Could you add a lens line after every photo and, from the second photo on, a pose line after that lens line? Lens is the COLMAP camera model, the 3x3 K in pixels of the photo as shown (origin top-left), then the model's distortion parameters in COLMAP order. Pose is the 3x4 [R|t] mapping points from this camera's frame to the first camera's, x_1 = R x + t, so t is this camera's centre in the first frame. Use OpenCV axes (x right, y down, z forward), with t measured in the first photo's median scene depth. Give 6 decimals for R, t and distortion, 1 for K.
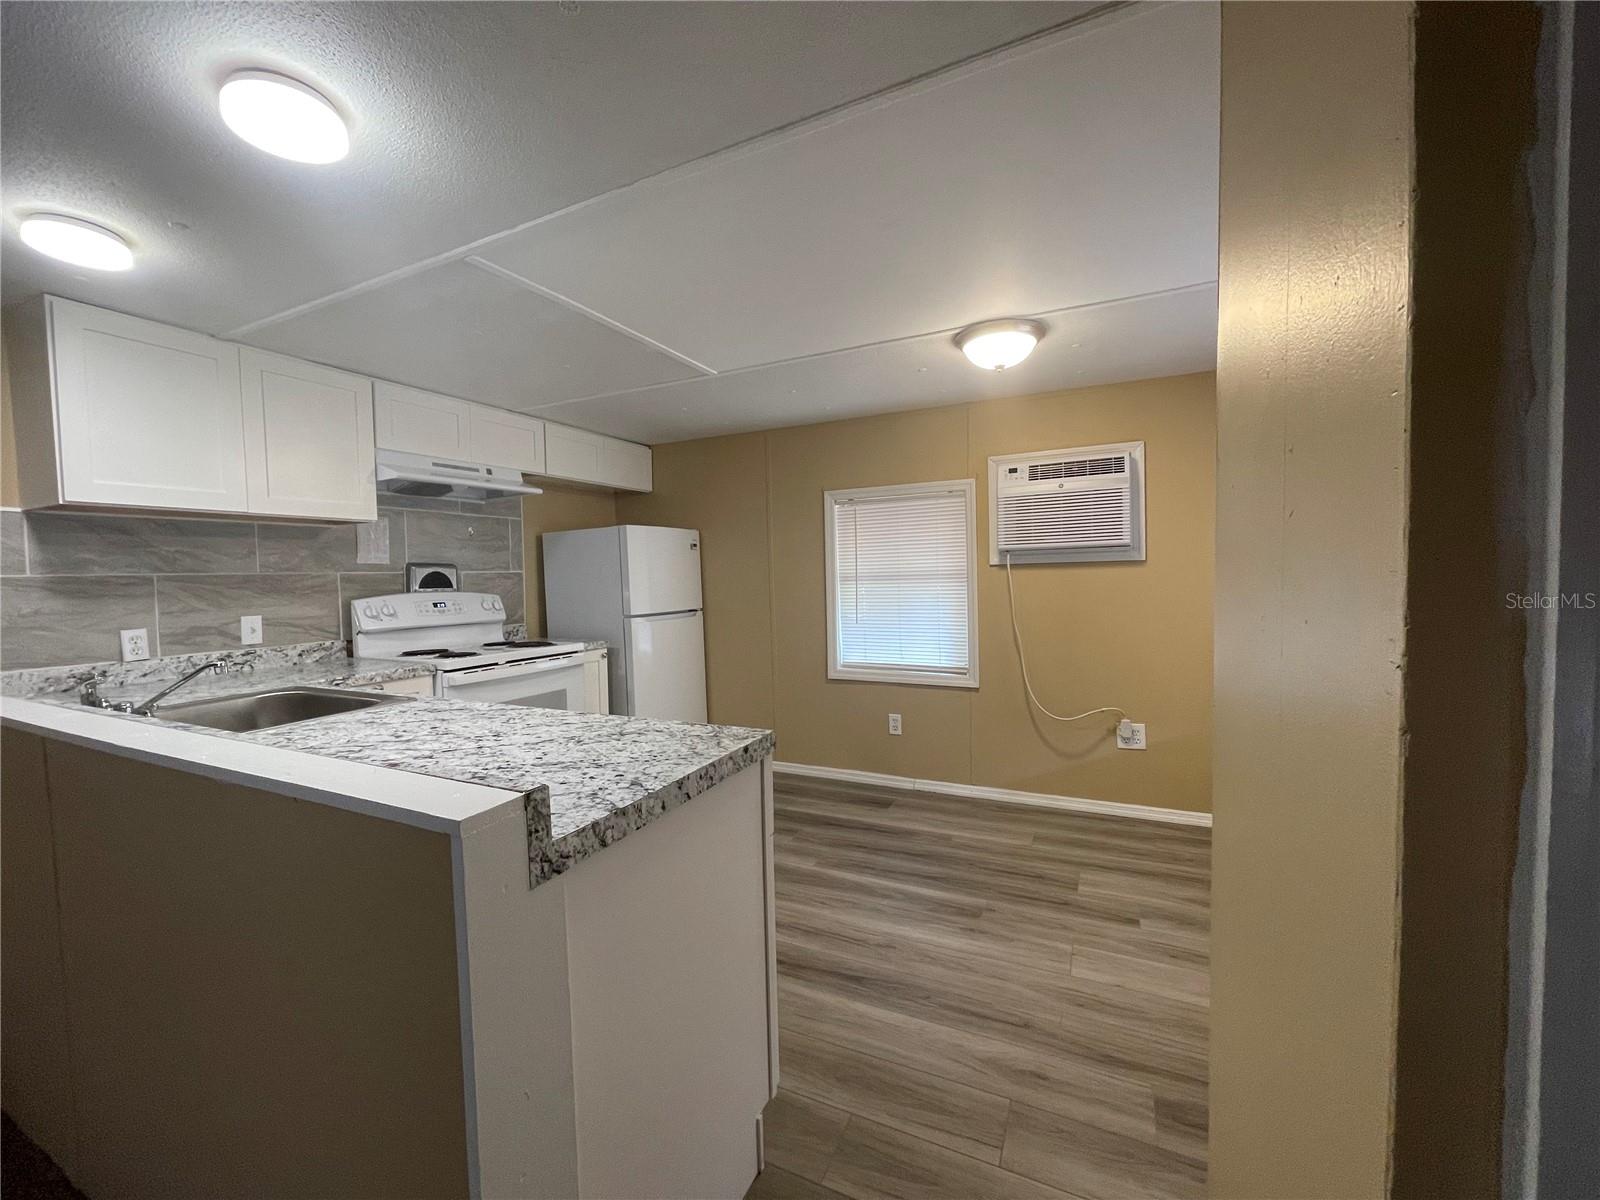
lens RADIAL K [[644.6, 0, 800.2], [0, 644.6, 600.6], [0, 0, 1]] dist [-0.010405, 0.000211]
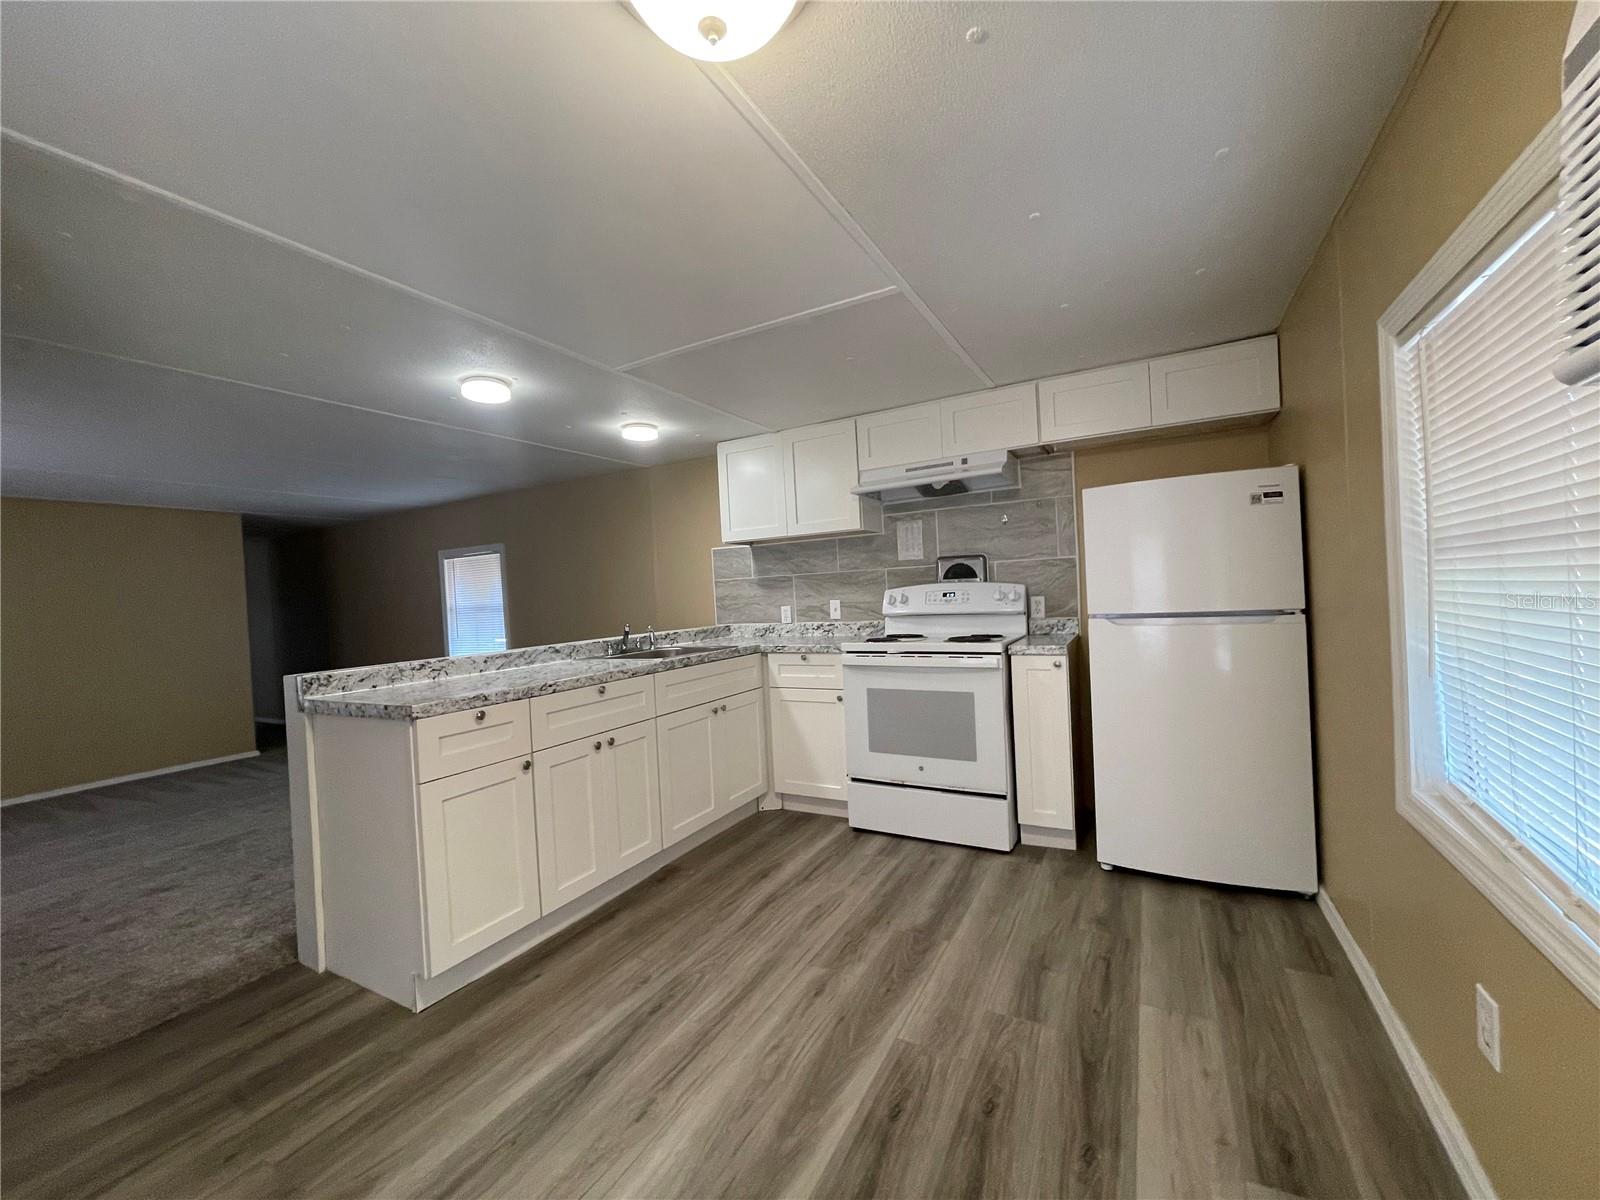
lens RADIAL K [[644.6, 0, 809.0], [0, 644.6, 602.6], [0, 0, 1]] dist [-0.010405, 0.000211]
pose [[-0.056354, 0.040011, -0.997609, 0.548783], [0.009763, 0.999171, 0.039523, -0.025478], [0.998363, -0.007512, -0.056697, 0.848238]]
